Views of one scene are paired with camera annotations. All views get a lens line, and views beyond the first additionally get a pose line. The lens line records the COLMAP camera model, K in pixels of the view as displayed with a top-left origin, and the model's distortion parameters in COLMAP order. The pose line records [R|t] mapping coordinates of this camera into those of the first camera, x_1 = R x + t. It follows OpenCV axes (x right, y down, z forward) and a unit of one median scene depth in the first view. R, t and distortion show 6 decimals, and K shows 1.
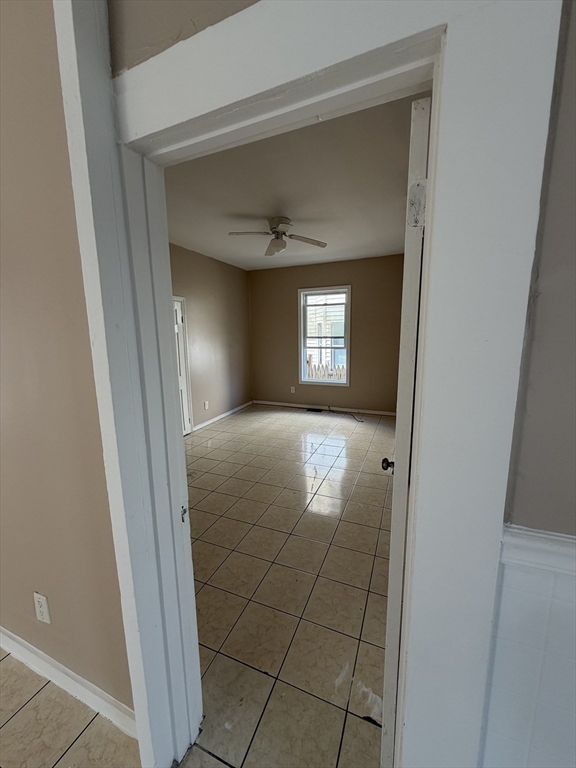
lens RADIAL K [[306.3, 0, 286.2], [0, 306.3, 384.0], [0, 0, 1]] dist [0.000236, -0.000121]
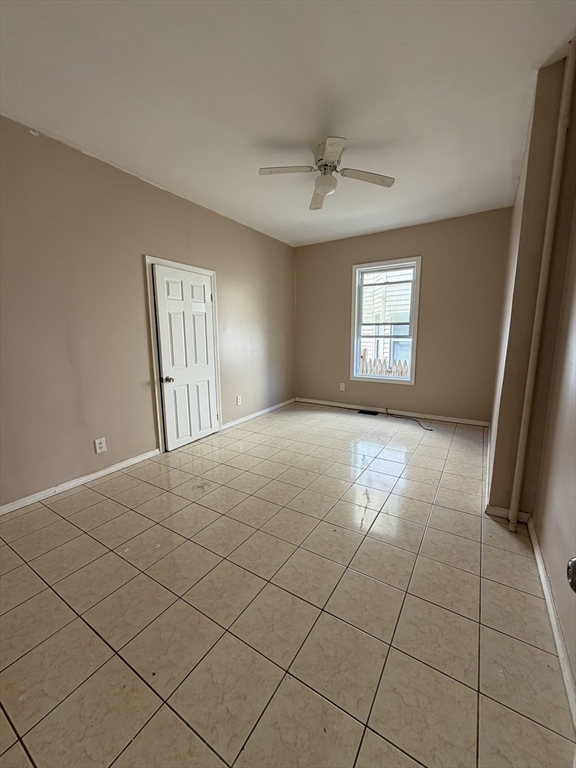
lens RADIAL K [[306.3, 0, 285.7], [0, 306.3, 382.2], [0, 0, 1]] dist [0.000236, -0.000121]
pose [[0.984659, 0.033584, -0.171229, 0.014104], [-0.034409, 0.999406, -0.001849, 0.015932], [0.171065, 0.007712, 0.985230, 0.175439]]
